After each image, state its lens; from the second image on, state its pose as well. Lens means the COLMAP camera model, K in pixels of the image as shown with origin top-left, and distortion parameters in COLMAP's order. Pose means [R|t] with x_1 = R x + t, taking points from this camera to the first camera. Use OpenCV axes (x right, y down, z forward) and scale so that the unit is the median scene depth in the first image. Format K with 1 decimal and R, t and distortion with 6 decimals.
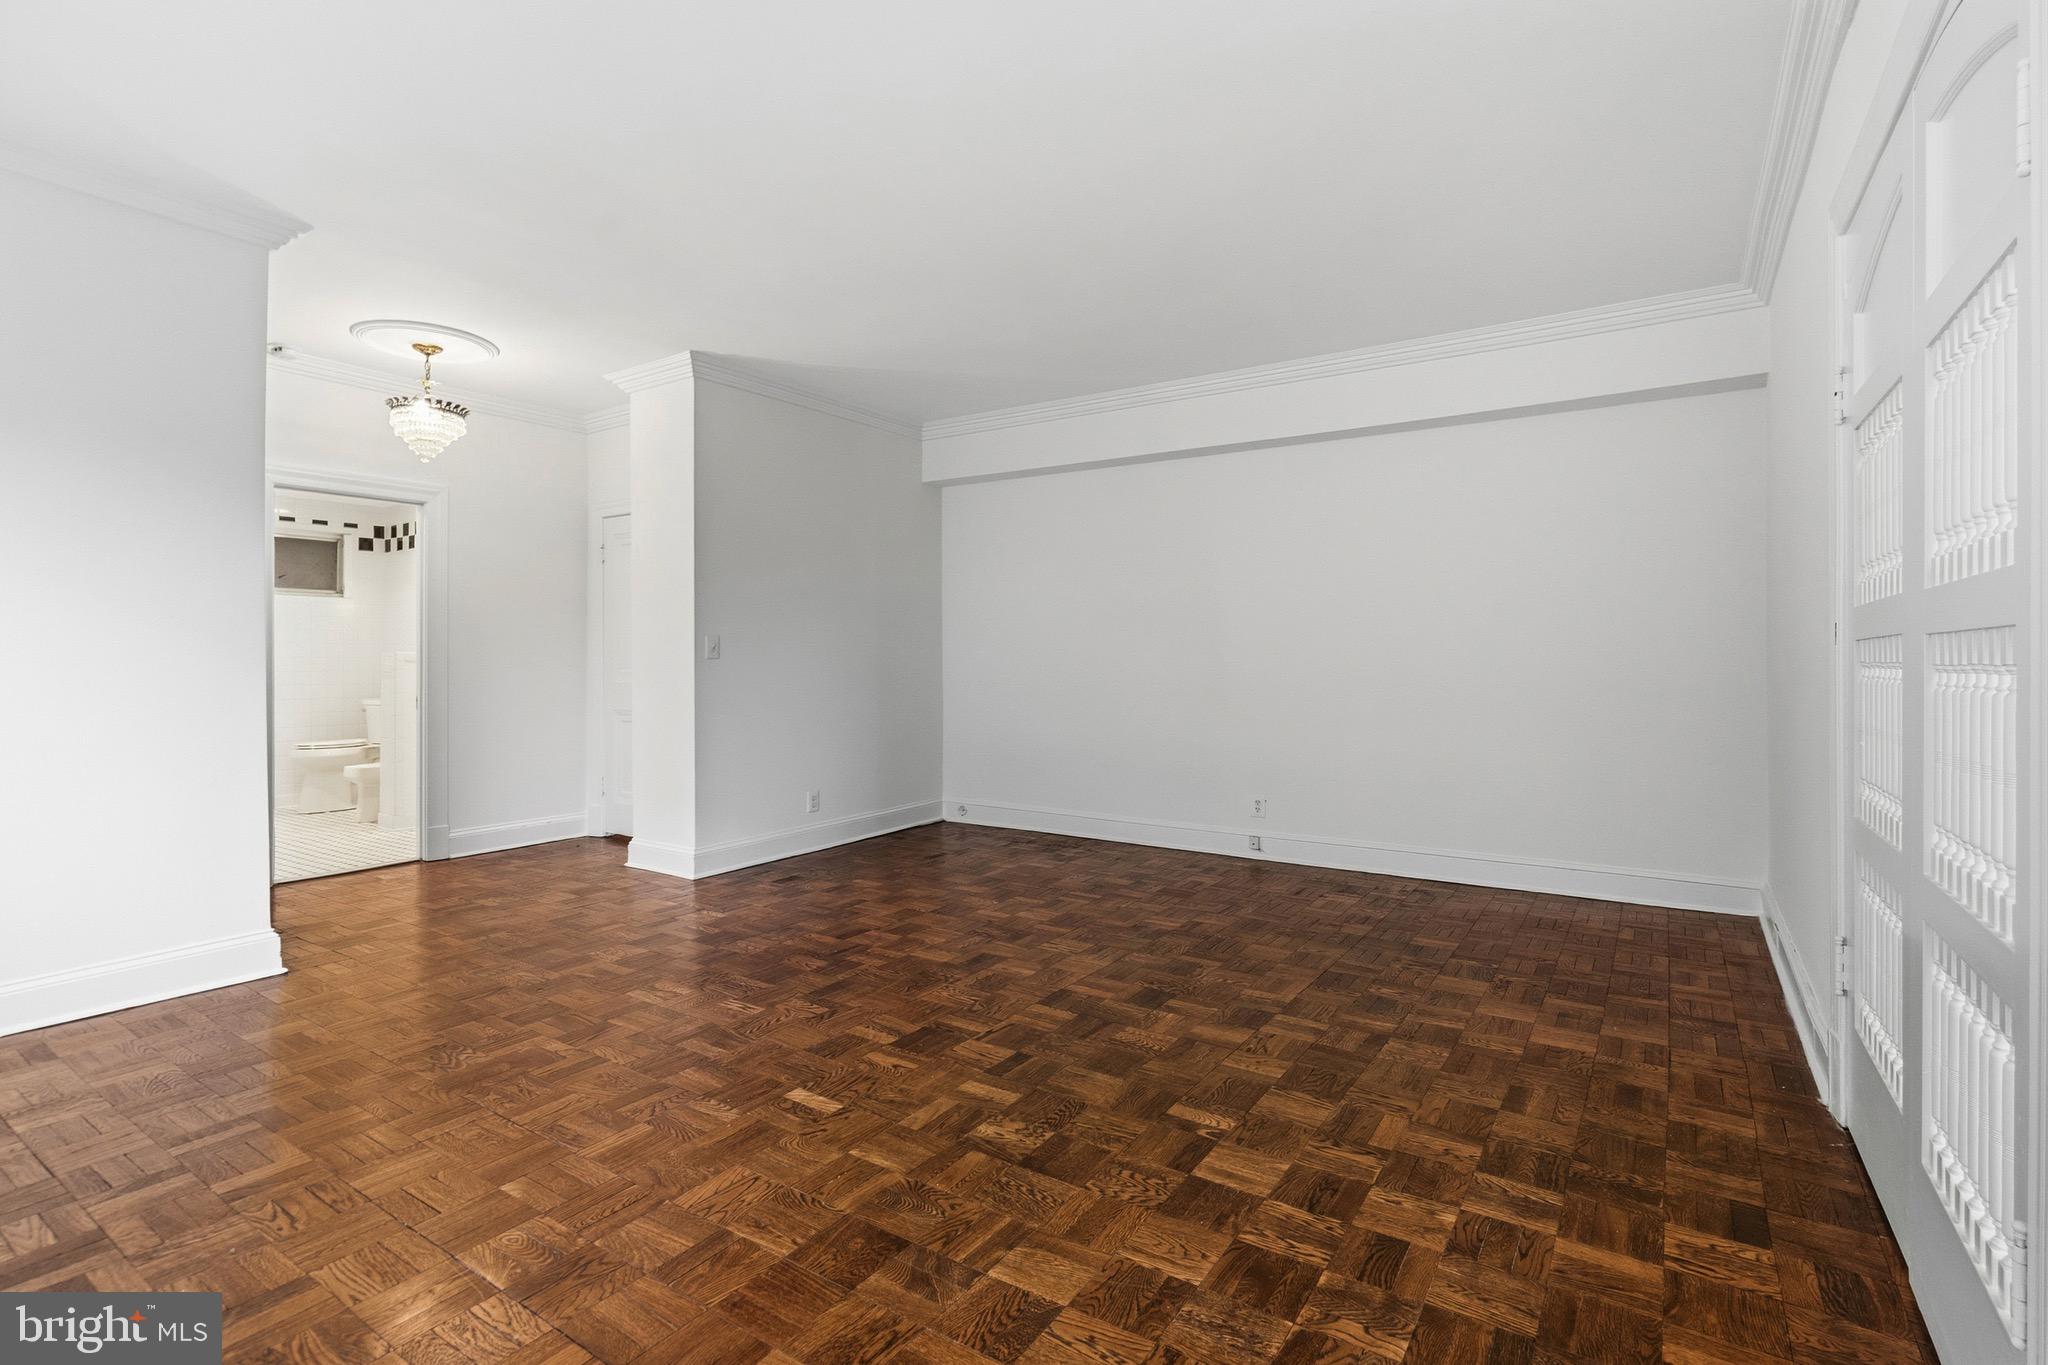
lens RADIAL K [[947.8, 0, 1022.9], [0, 947.8, 668.2], [0, 0, 1]] dist [-0.002525, -0.000158]
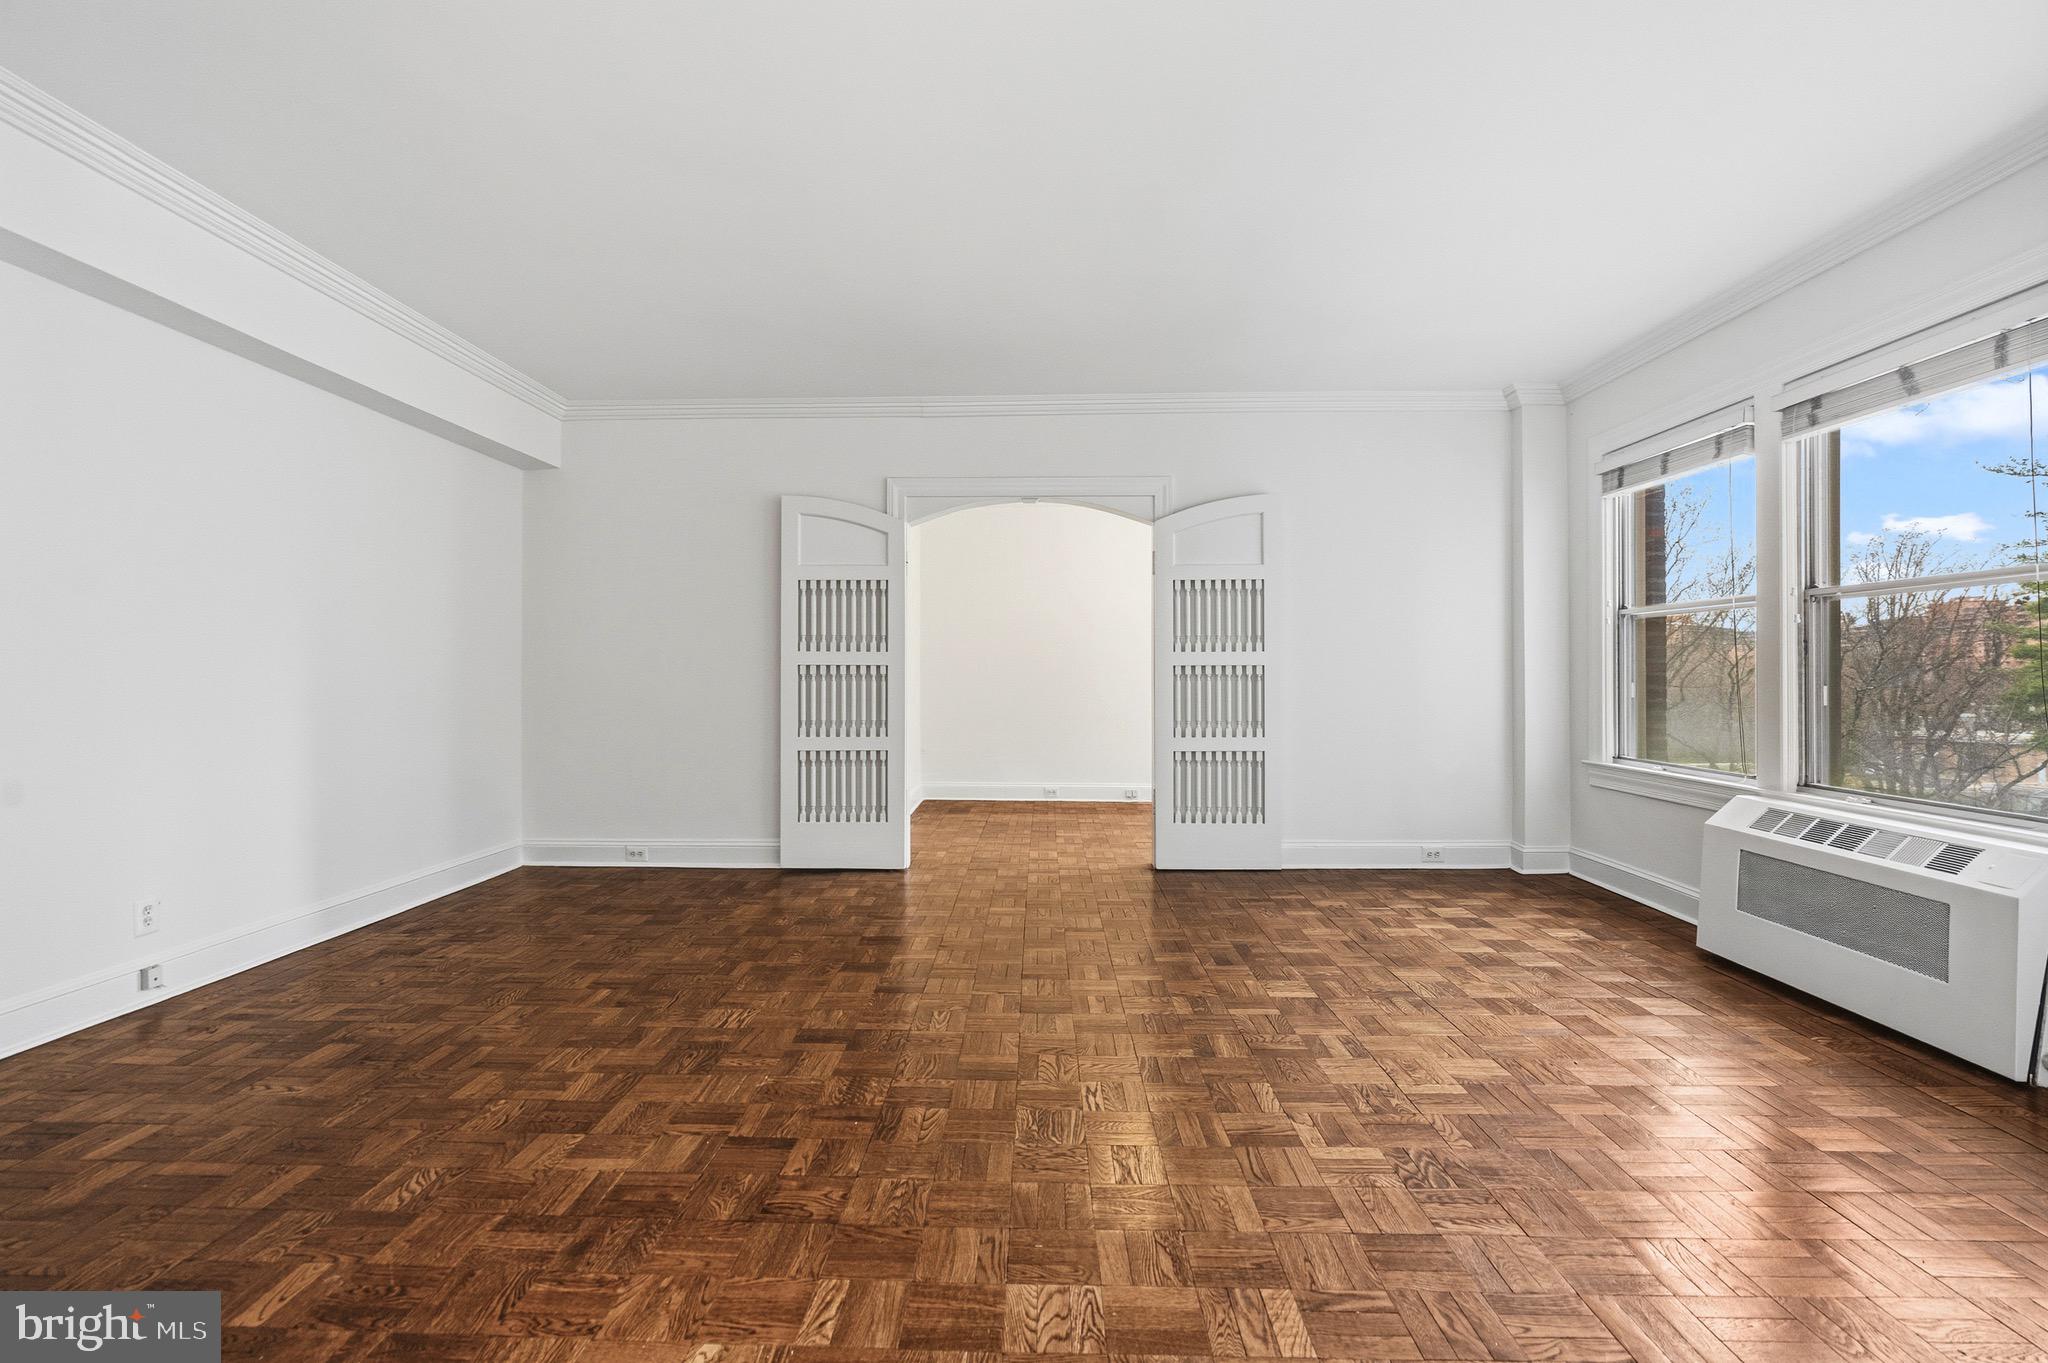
lens RADIAL K [[947.8, 0, 1022.1], [0, 947.8, 677.8], [0, 0, 1]] dist [-0.002525, -0.000158]
pose [[-0.542966, -0.000298, 0.839754, -0.825290], [0.007147, 0.999962, 0.004976, -0.004004], [-0.839724, 0.008704, -0.542944, 1.298970]]
